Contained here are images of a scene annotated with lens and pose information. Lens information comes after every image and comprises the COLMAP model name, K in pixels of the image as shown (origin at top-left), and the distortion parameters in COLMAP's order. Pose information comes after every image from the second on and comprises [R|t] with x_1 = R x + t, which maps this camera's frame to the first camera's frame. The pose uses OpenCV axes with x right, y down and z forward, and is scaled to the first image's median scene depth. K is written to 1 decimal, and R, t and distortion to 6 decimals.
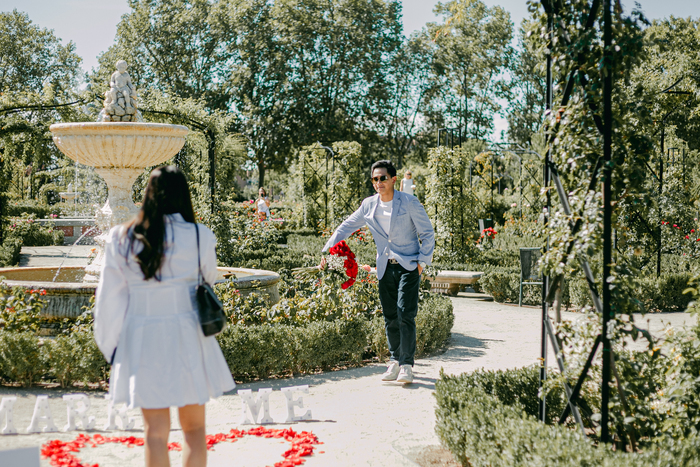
lens RADIAL K [[1162.3, 0, 350.0], [0, 1162.3, 233.5], [0, 0, 1]] dist [-0.072167, -0.112339]
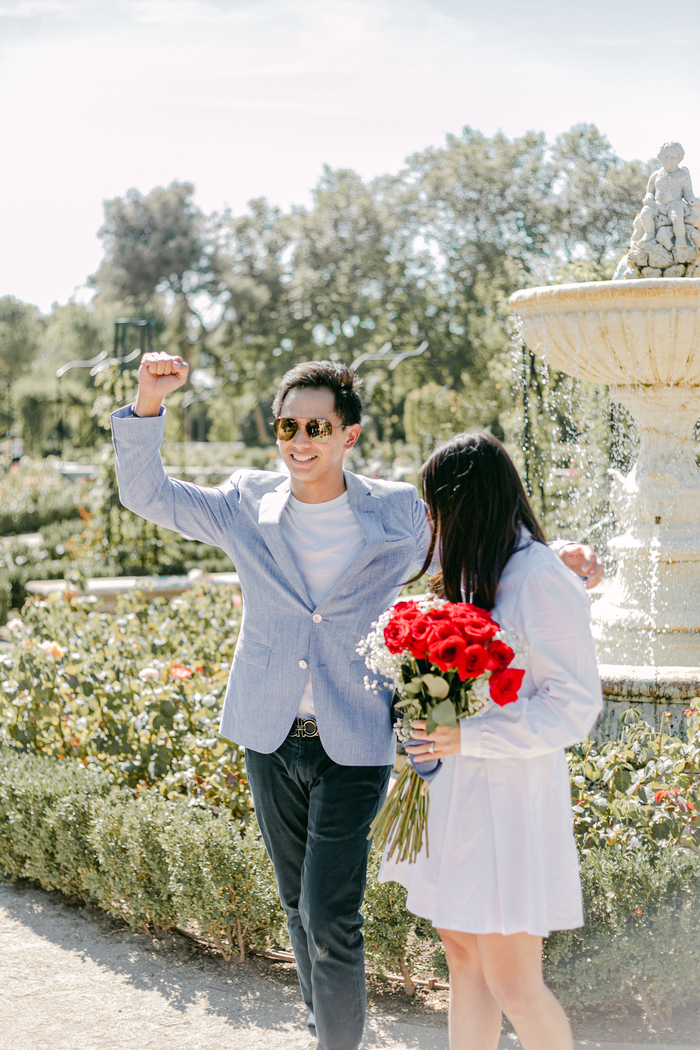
lens RADIAL K [[1543.2, 0, 350.0], [0, 1543.2, 525.0], [0, 0, 1]] dist [0.002114, -0.013753]
pose [[0.841526, 0.023929, -0.539686, 0.003101], [-0.007884, 0.999456, 0.032020, -0.003253], [0.540159, -0.022691, 0.841257, 0.065721]]
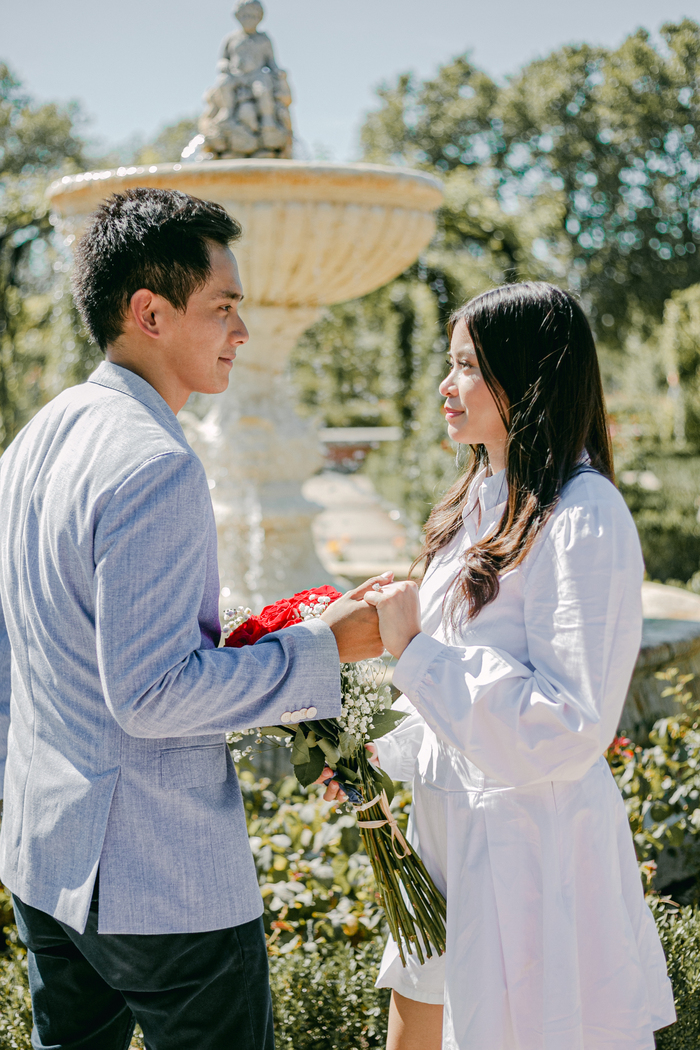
lens RADIAL K [[1689.2, 0, 350.0], [0, 1689.2, 525.0], [0, 0, 1]] dist [-0.072076, -0.194028]
pose [[0.977657, -0.004547, -0.210159, -0.009511], [0.014477, 0.998848, 0.045739, -0.002114], [0.209709, -0.047760, 0.976597, 0.076713]]
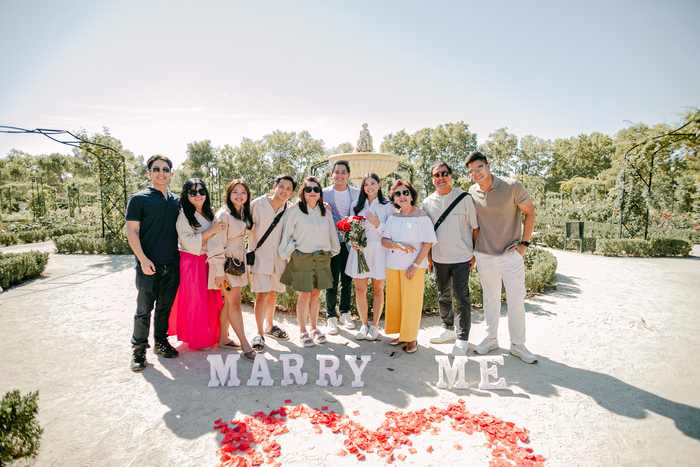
lens RADIAL K [[356.9, 0, 350.0], [0, 356.9, 233.5], [0, 0, 1]] dist [-0.082741, 0.000137]
pose [[0.959341, 0.019114, -0.281600, -0.007889], [-0.003349, 0.998405, 0.056360, 0.000109], [0.282228, -0.053126, 0.957875, 0.063487]]
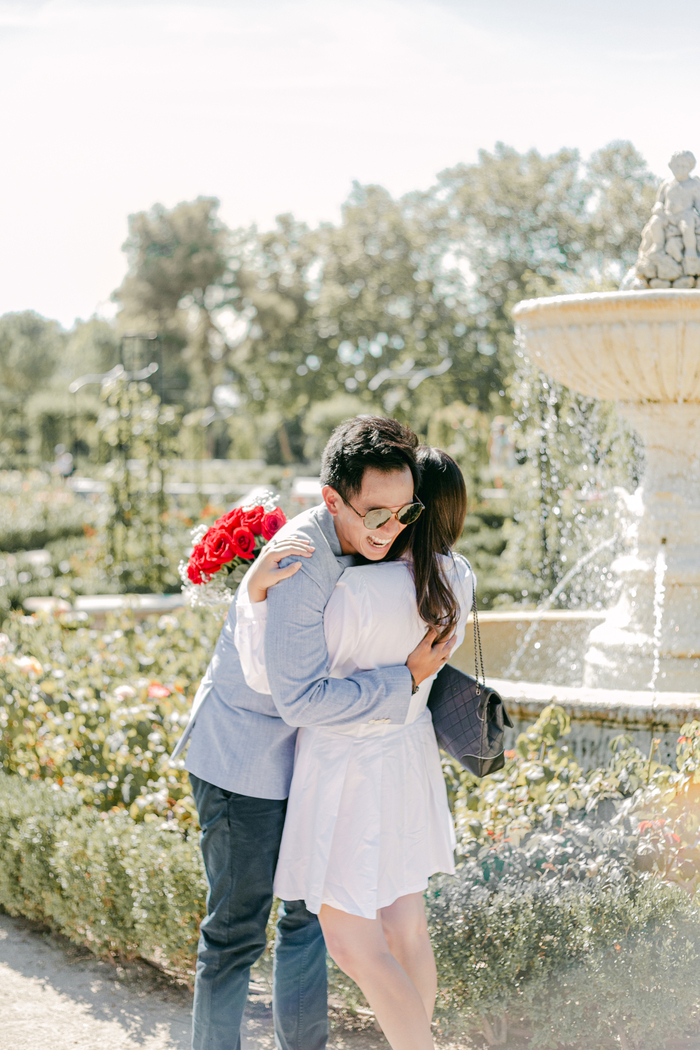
lens RADIAL K [[1579.5, 0, 350.0], [0, 1579.5, 525.0], [0, 0, 1]] dist [0.005768, 0.000502]
pose [[0.831511, 0.026054, -0.554898, 0.004188], [-0.019654, 0.999654, 0.017484, -0.002924], [0.555161, -0.003632, 0.831735, 0.067466]]
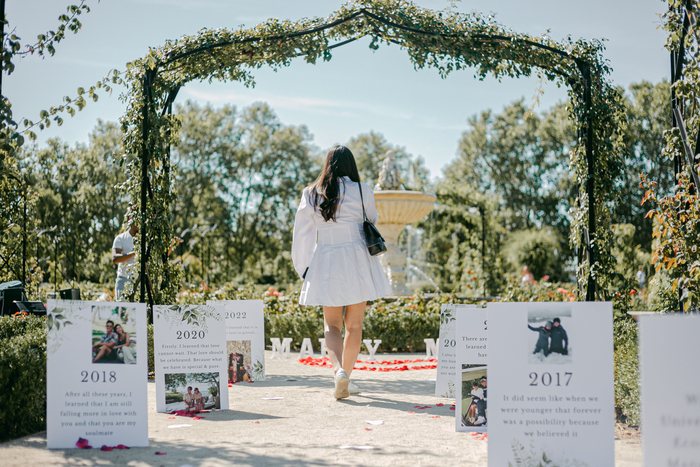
lens RADIAL K [[1081.9, 0, 350.0], [0, 1081.9, 233.5], [0, 0, 1]] dist [-0.080195, -0.112813]
pose [[0.950992, -0.022911, -0.308366, 0.025953], [-0.006212, 0.995634, -0.093134, 0.012299], [0.309154, 0.090485, 0.946698, -0.044861]]
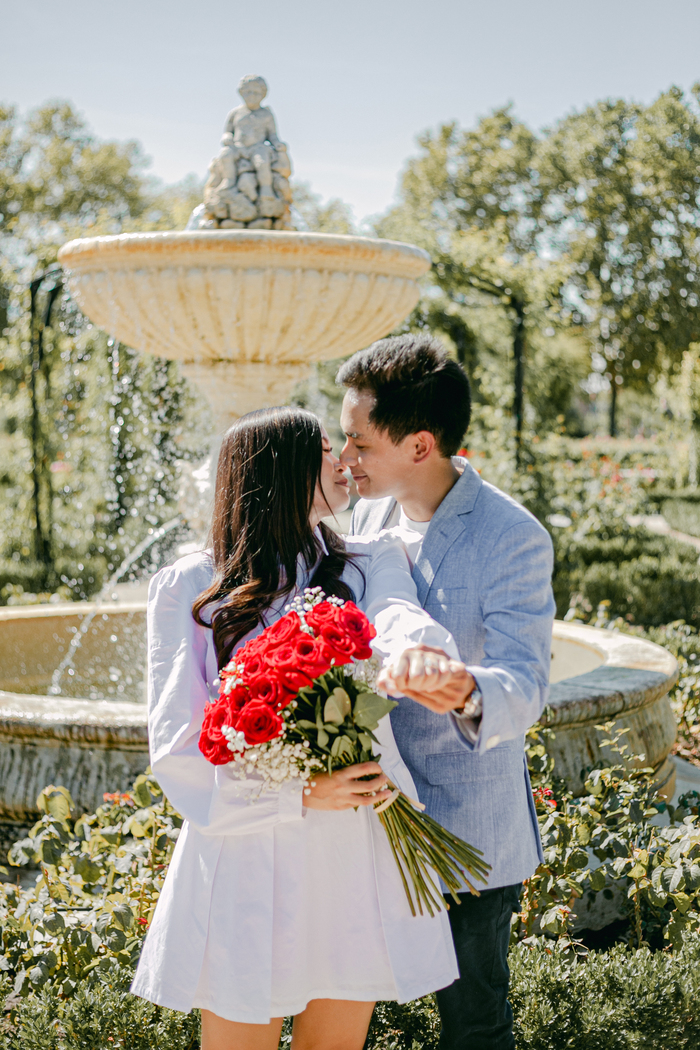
lens RADIAL K [[1622.9, 0, 348.9], [0, 1622.9, 492.8], [0, 0, 1]] dist [-0.080195, -0.112813]
pose [[0.972044, 0.015811, -0.234268, -0.006587], [-0.013998, 0.999858, 0.009402, -0.003091], [0.234383, -0.005859, 0.972127, 0.075676]]
